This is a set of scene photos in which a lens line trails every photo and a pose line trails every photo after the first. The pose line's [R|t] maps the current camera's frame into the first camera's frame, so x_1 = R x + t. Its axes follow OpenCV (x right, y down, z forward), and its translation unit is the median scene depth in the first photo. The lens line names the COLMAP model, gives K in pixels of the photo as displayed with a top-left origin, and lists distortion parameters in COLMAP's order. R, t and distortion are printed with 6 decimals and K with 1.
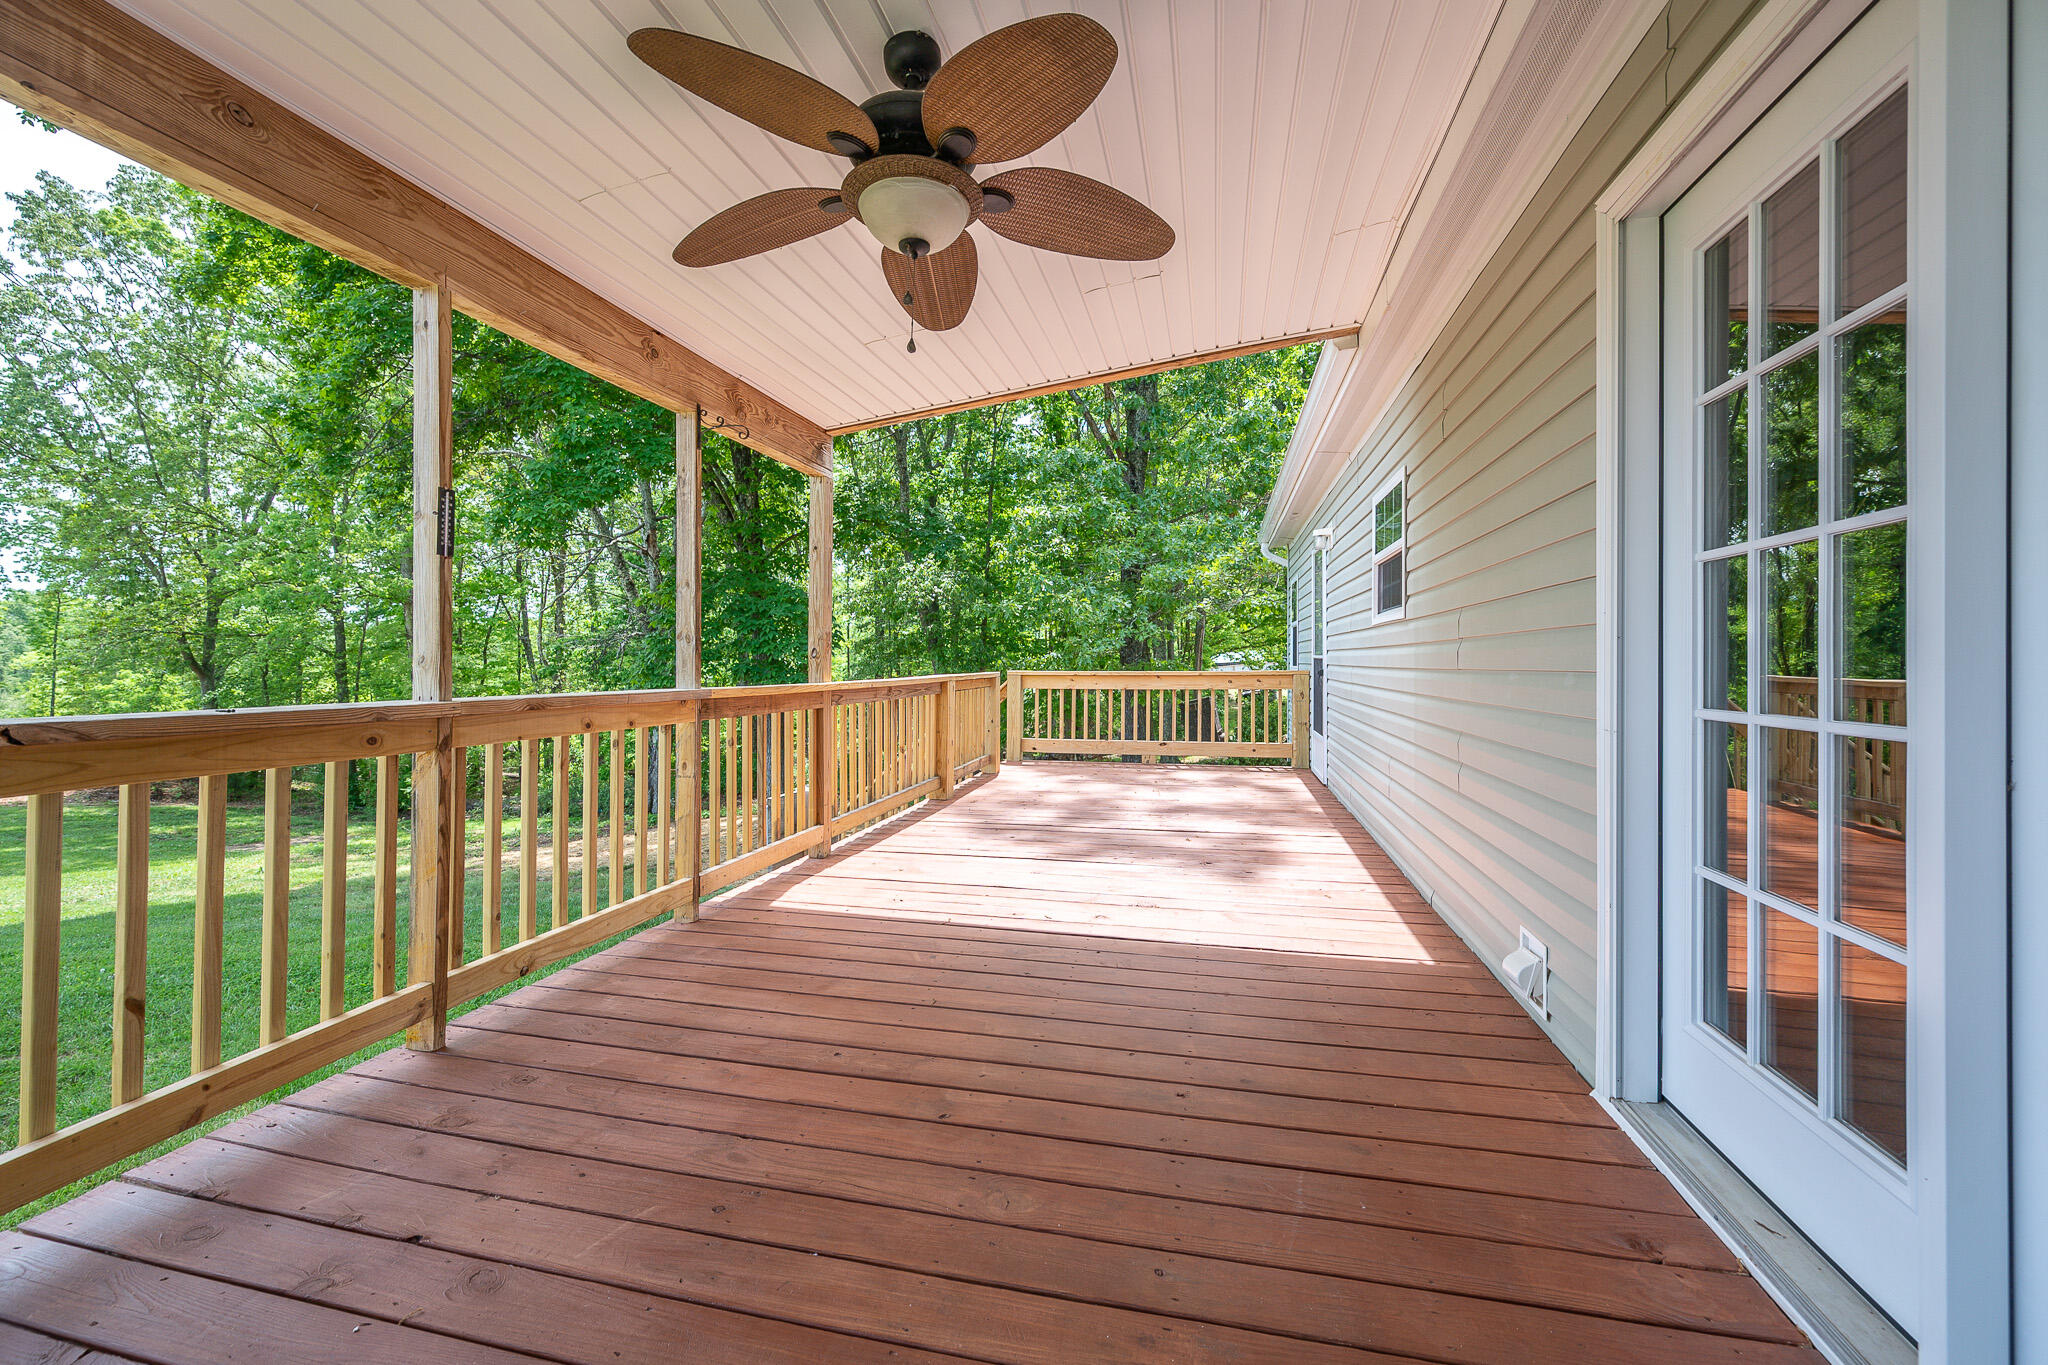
lens RADIAL K [[799.9, 0, 1019.8], [0, 799.9, 666.7], [0, 0, 1]] dist [0.003054, 0.000101]
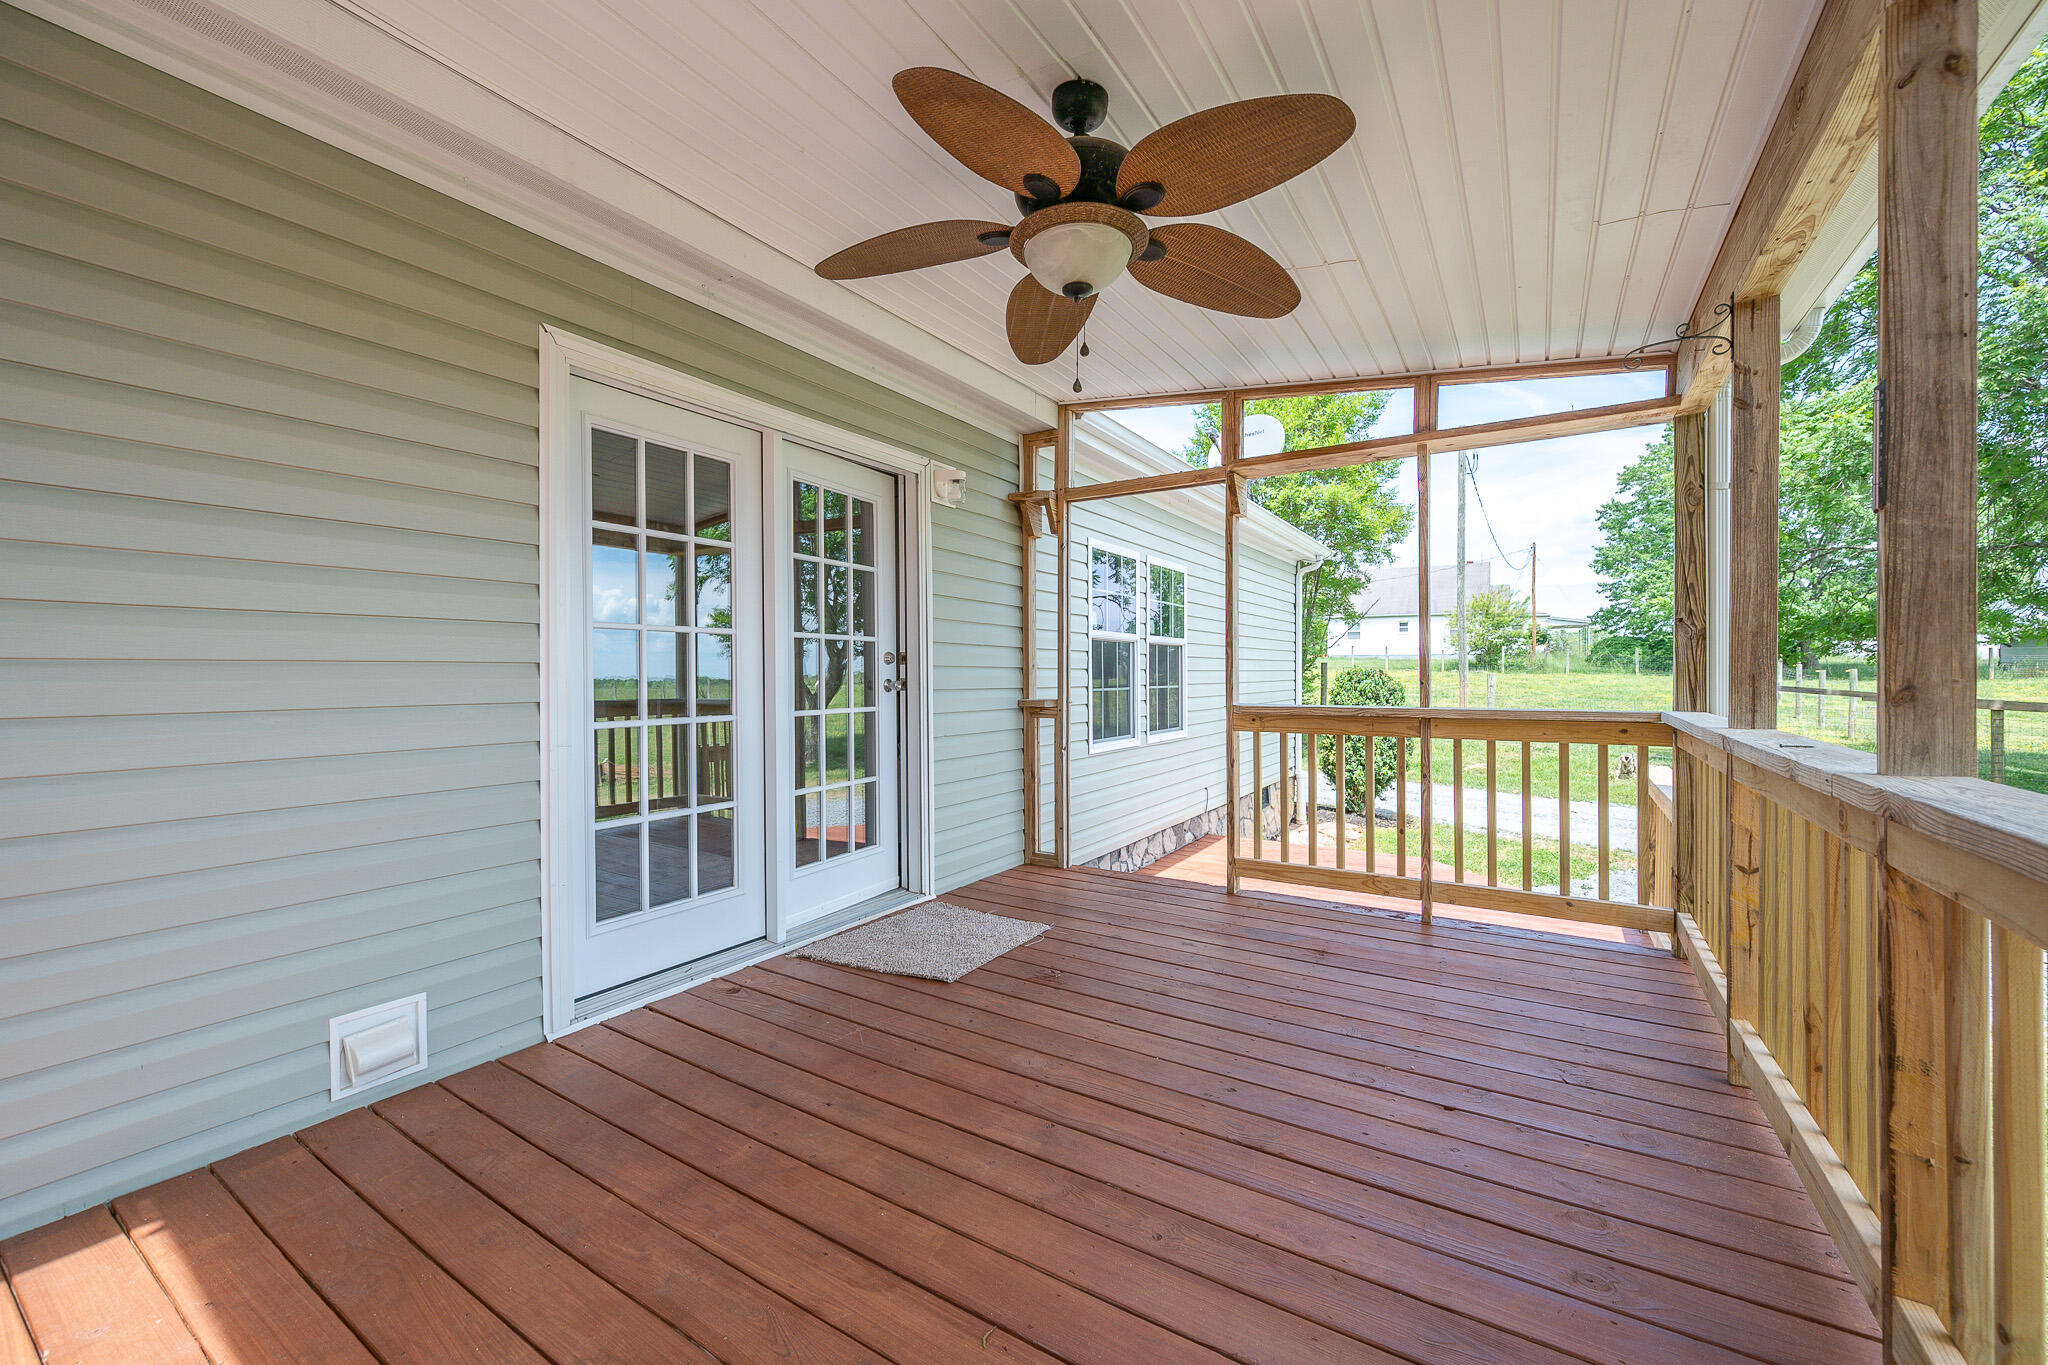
lens RADIAL K [[799.9, 0, 1021.0], [0, 799.9, 676.4], [0, 0, 1]] dist [0.003054, 0.000101]
pose [[-0.946084, 0.001057, 0.323920, -0.393026], [0.000731, 0.999999, -0.001128, -0.032909], [-0.323920, -0.000831, -0.946084, 1.964257]]
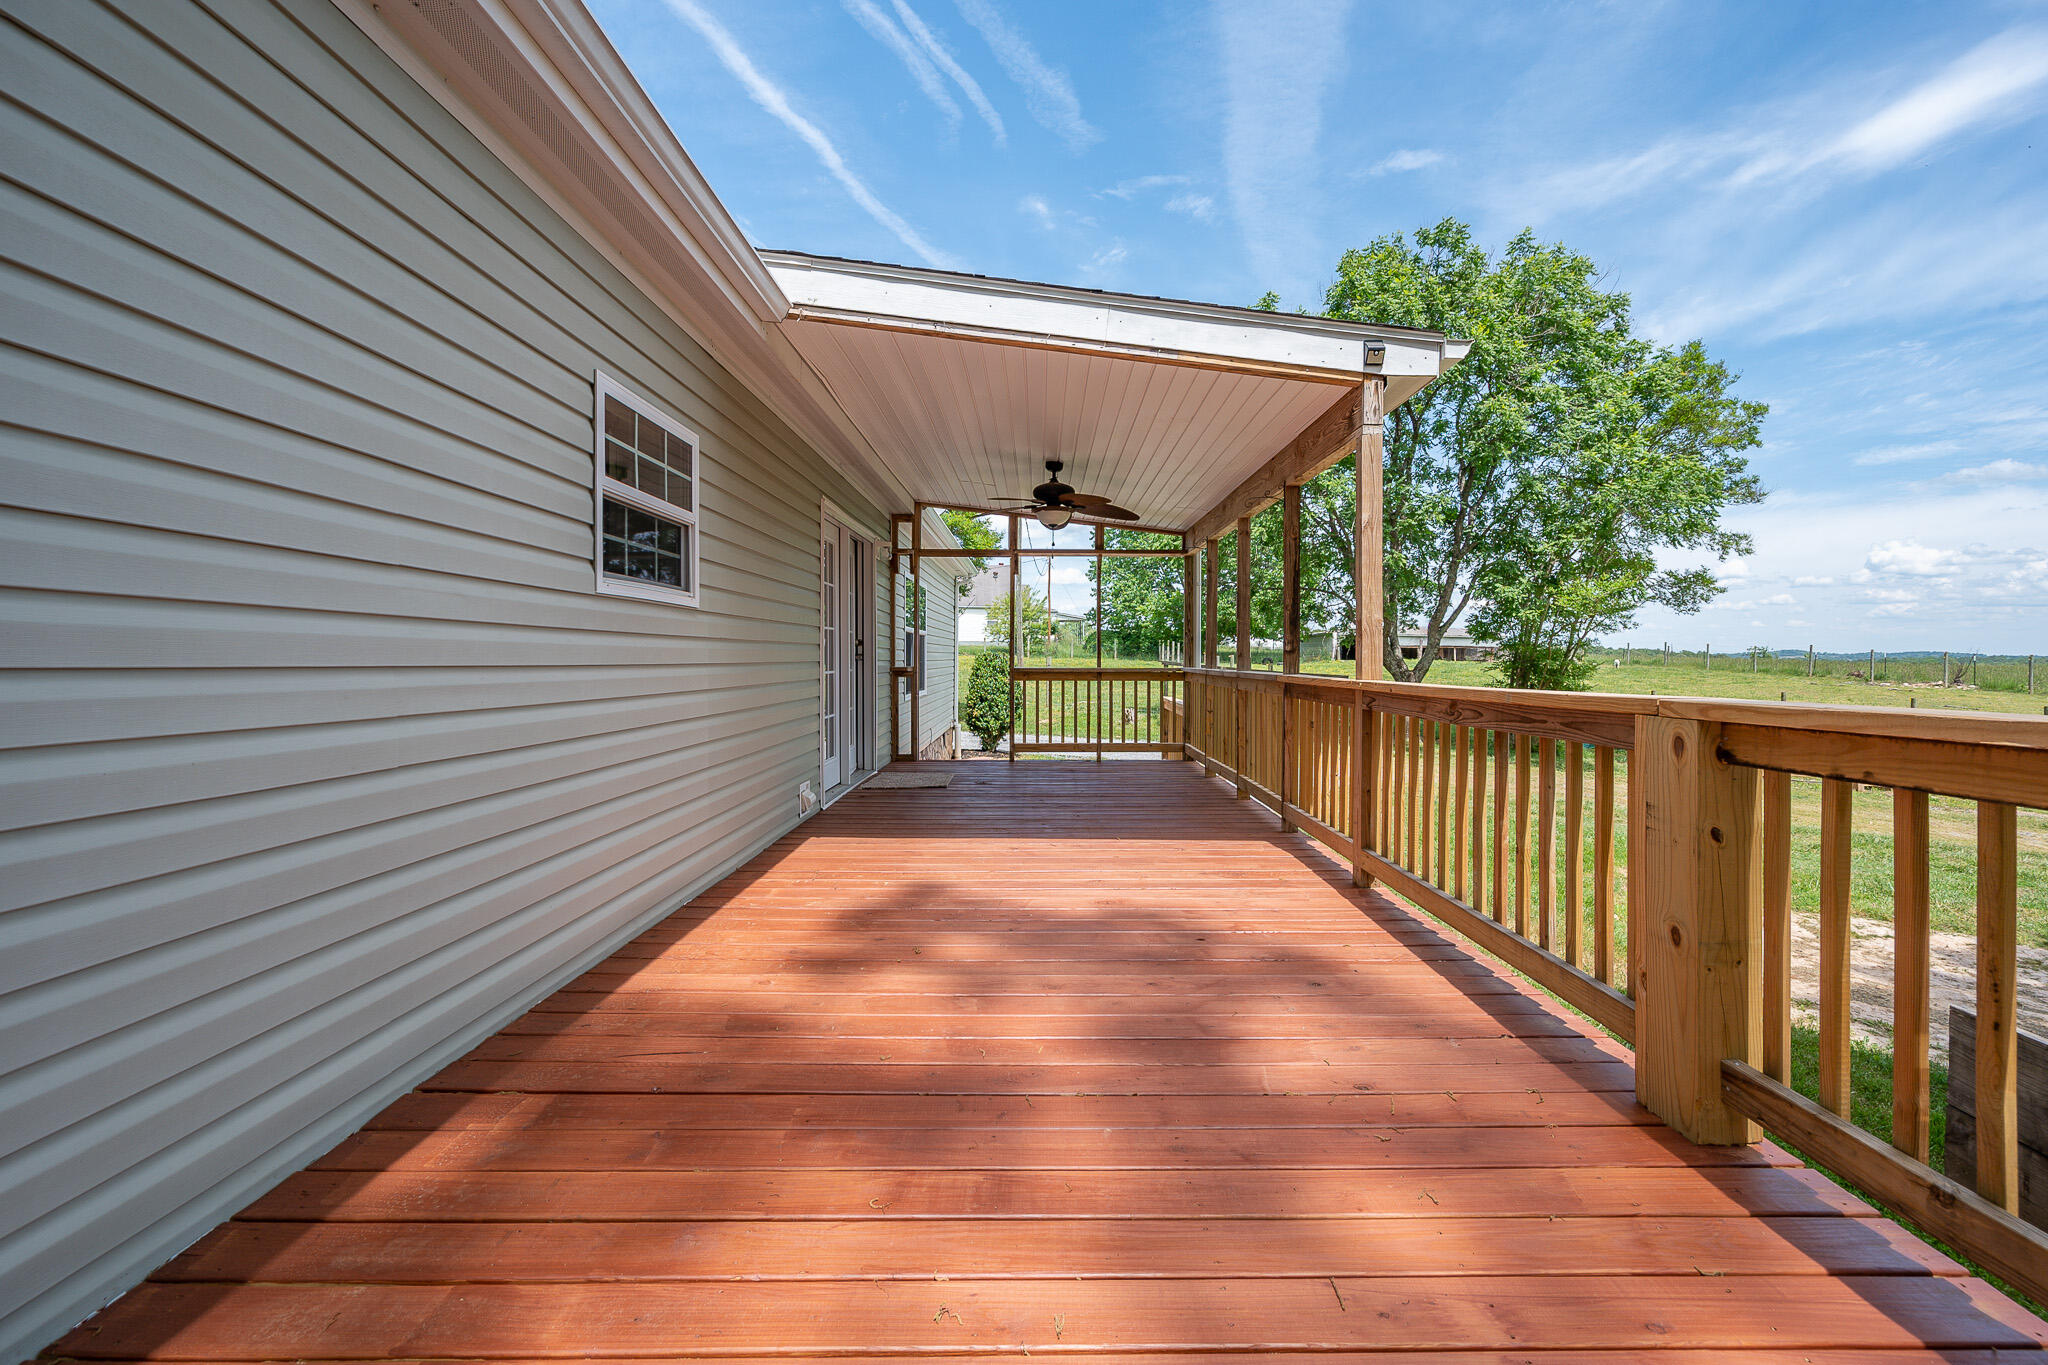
lens RADIAL K [[799.9, 0, 1030.6], [0, 799.9, 675.0], [0, 0, 1]] dist [0.003054, 0.000101]
pose [[-0.973565, 0.006442, -0.228318, 0.635154], [0.002701, 0.999857, 0.016692, 0.008798], [0.228393, 0.015634, -0.973443, 3.925413]]
